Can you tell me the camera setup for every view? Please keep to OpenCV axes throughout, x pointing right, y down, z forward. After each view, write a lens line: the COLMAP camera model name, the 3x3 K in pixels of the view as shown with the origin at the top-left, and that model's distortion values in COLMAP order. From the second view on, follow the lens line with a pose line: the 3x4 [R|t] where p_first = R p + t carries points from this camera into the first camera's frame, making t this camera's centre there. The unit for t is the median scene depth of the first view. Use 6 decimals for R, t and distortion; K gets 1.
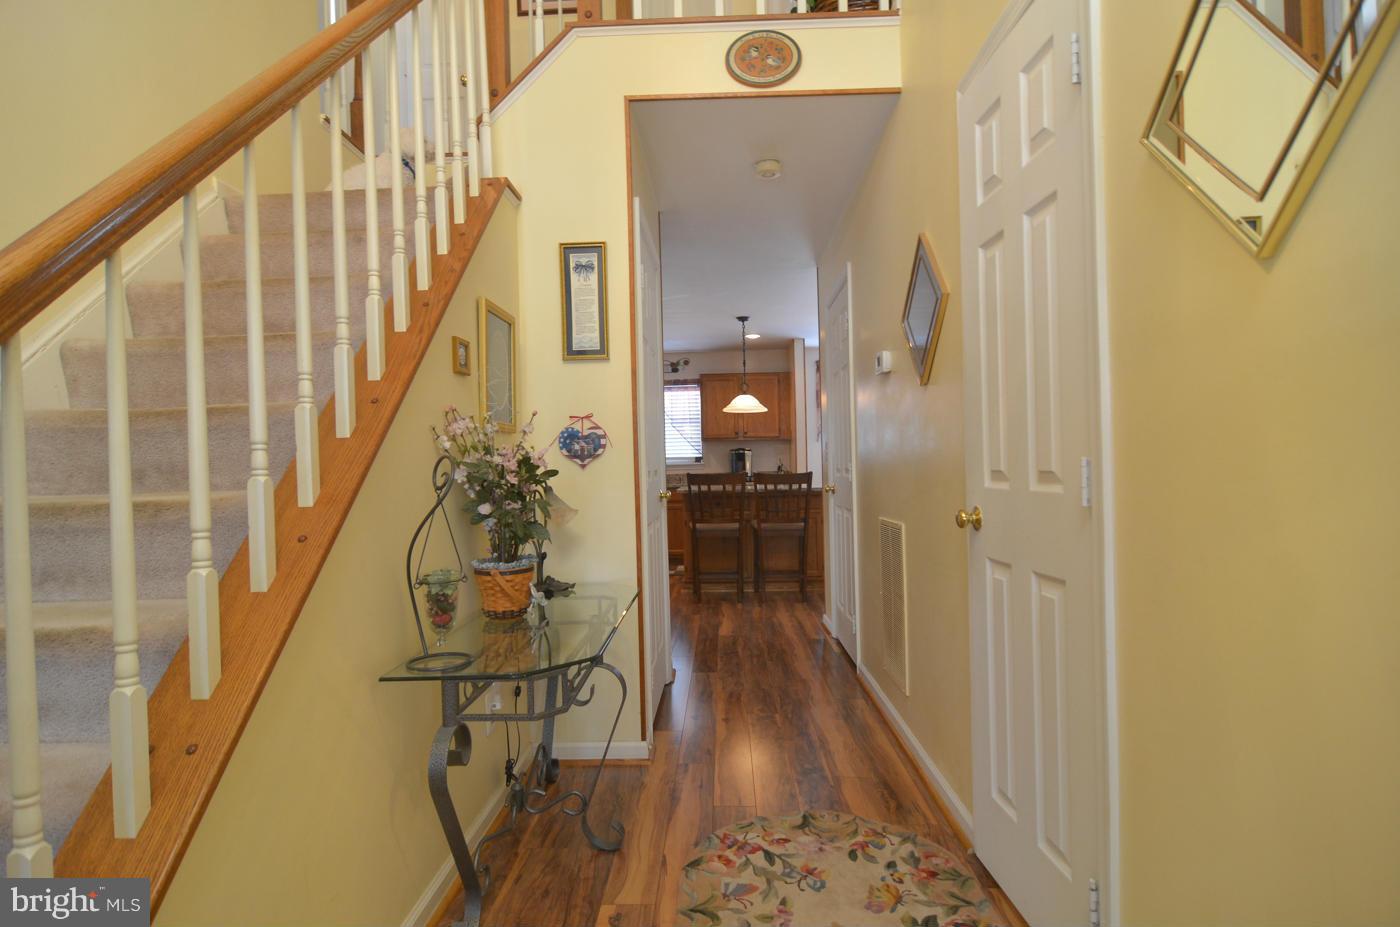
lens RADIAL K [[761.1, 0, 700.0], [0, 761.1, 463.5], [0, 0, 1]] dist [0.001085, -0.000807]
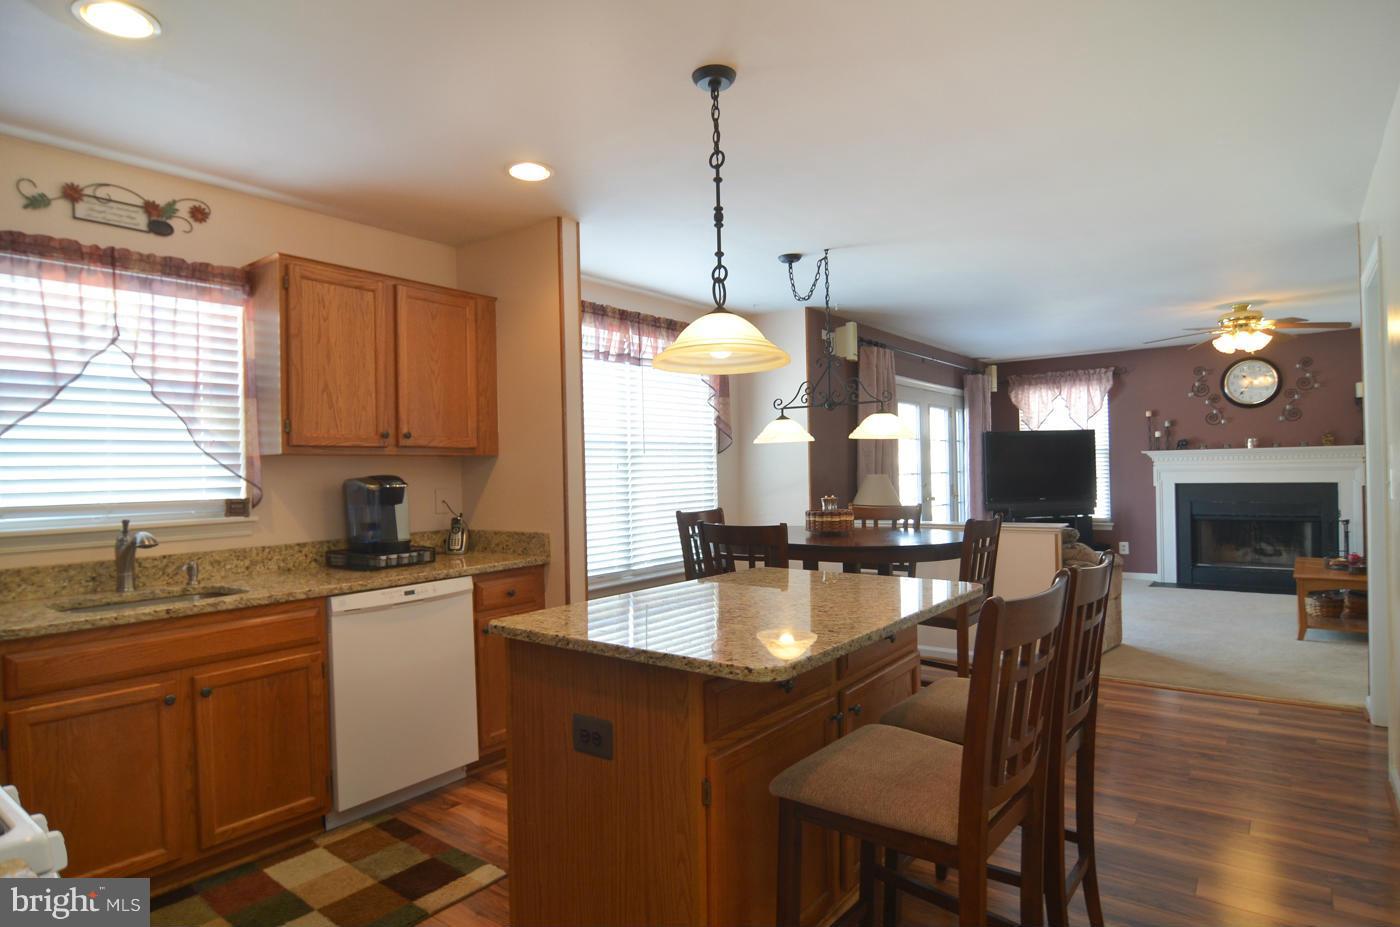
lens RADIAL K [[777.6, 0, 700.0], [0, 777.6, 463.5], [0, 0, 1]] dist [0.002272, -0.018425]
pose [[0.576927, 0.020101, 0.816548, -0.168008], [0.009006, 0.999480, -0.030967, -0.012793], [-0.816746, 0.025220, 0.576446, 0.646572]]
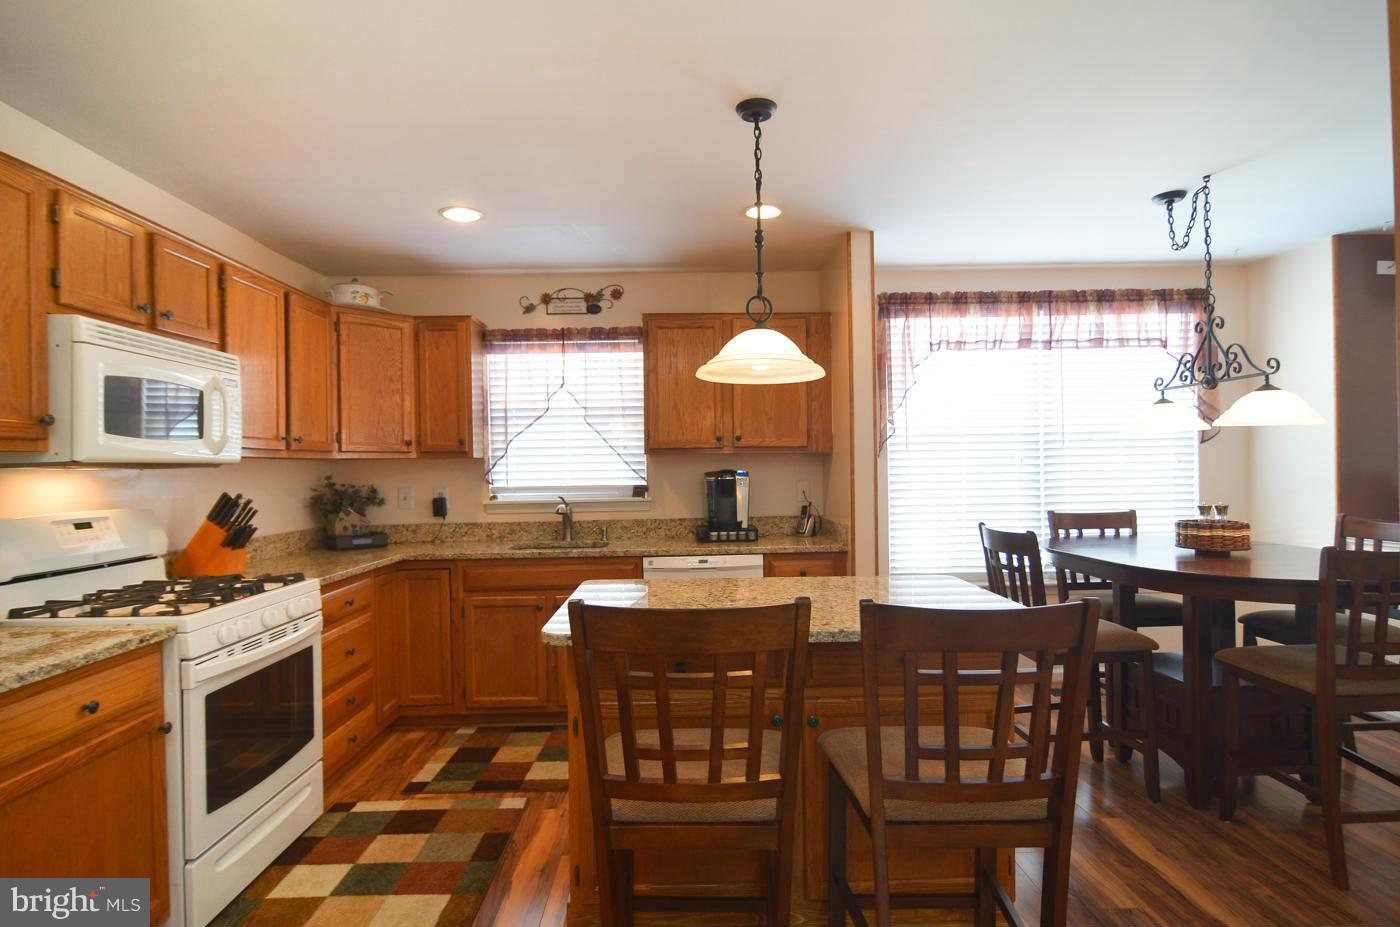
lens RADIAL K [[761.1, 0, 700.0], [0, 761.1, 463.5], [0, 0, 1]] dist [0.001085, -0.000807]
pose [[0.998372, 0.009822, 0.056185, 0.009374], [-0.009285, 0.999909, -0.009816, -0.019219], [-0.056276, 0.009279, 0.998372, 0.517716]]
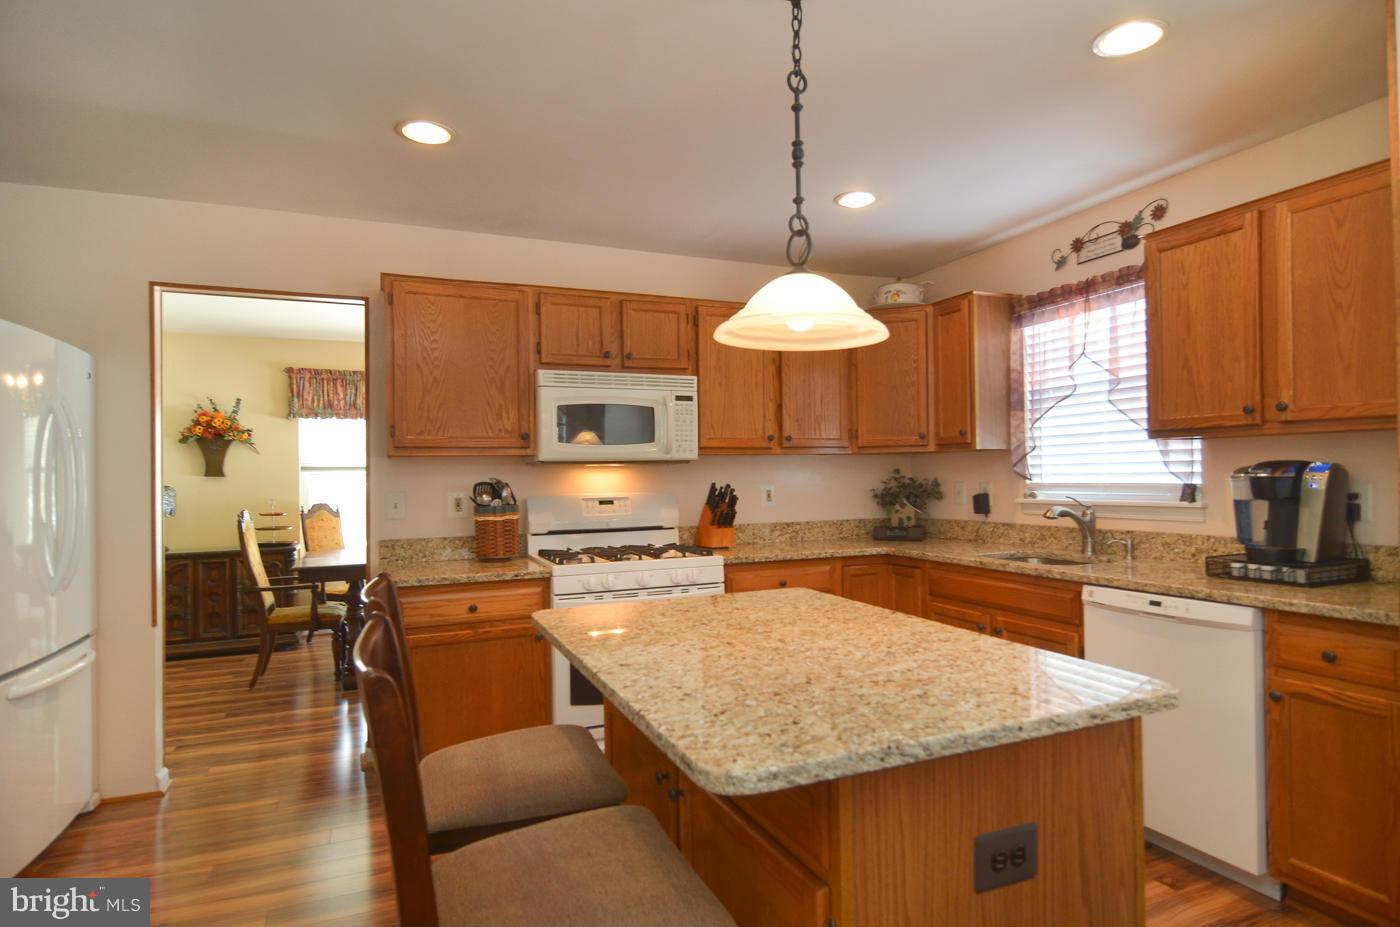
lens RADIAL K [[793.9, 0, 724.4], [0, 793.9, 464.3], [0, 0, 1]] dist [0.004525, 0.000111]
pose [[0.431138, 0.005958, -0.902266, 0.229123], [0.002578, 0.999966, 0.007836, -0.021676], [0.902282, -0.005705, 0.431108, 0.679241]]
